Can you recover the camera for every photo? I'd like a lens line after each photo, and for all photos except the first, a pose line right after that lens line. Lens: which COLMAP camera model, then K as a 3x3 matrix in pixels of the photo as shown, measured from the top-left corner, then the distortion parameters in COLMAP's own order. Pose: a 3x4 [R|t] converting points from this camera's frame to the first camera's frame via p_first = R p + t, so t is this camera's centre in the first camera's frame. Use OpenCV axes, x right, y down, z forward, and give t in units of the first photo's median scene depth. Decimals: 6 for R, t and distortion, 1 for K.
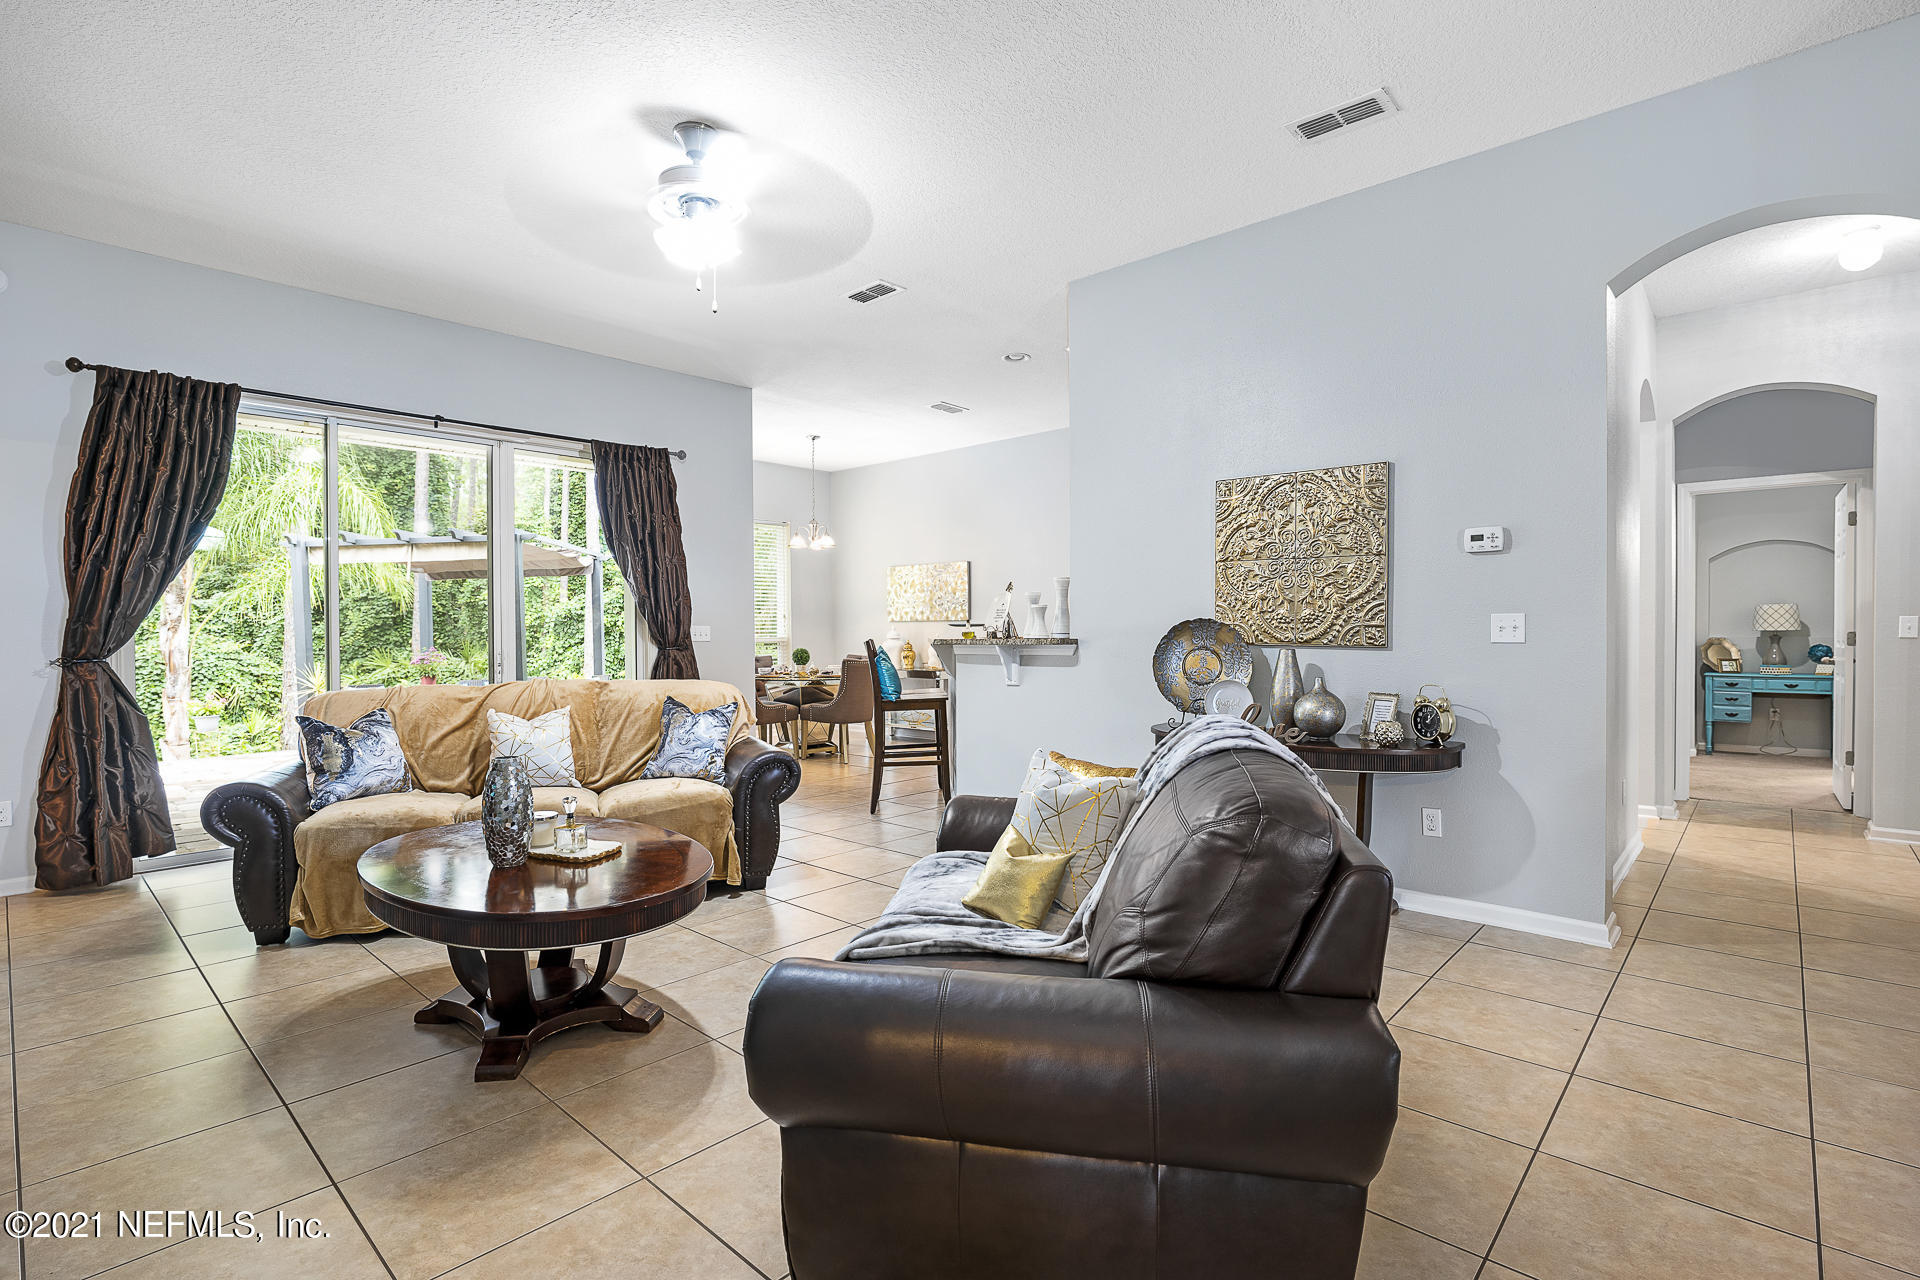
lens RADIAL K [[890.6, 0, 966.6], [0, 890.6, 641.4], [0, 0, 1]] dist [-0.011669, 0.000483]
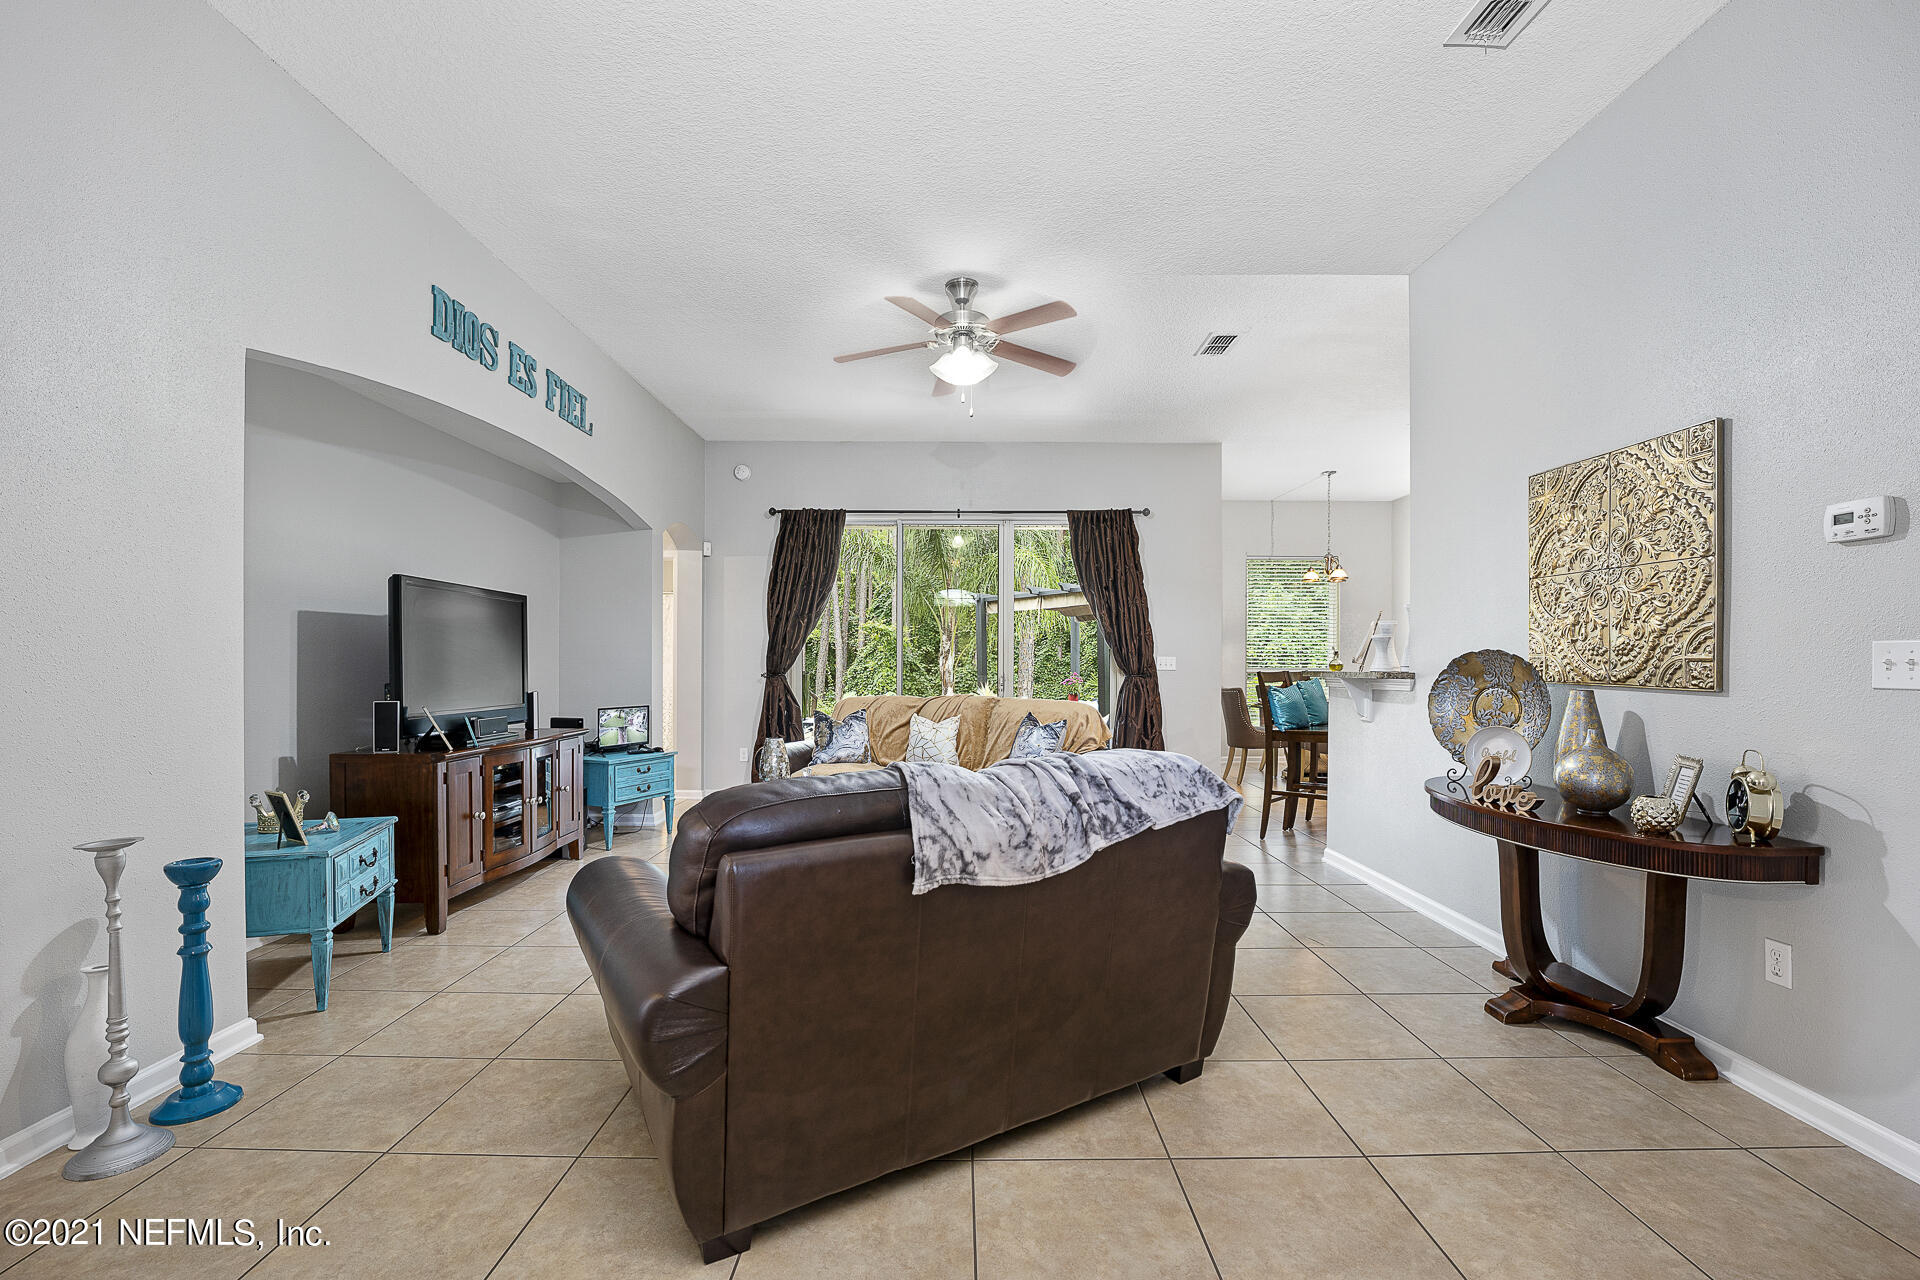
lens RADIAL K [[799.6, 0, 967.4], [0, 799.6, 664.7], [0, 0, 1]] dist [-0.000102, 0.000211]
pose [[0.698674, 0.010464, -0.715364, 0.457348], [-0.015326, 0.999882, -0.000342, -0.004291], [0.715276, 0.011203, 0.698752, 0.144972]]
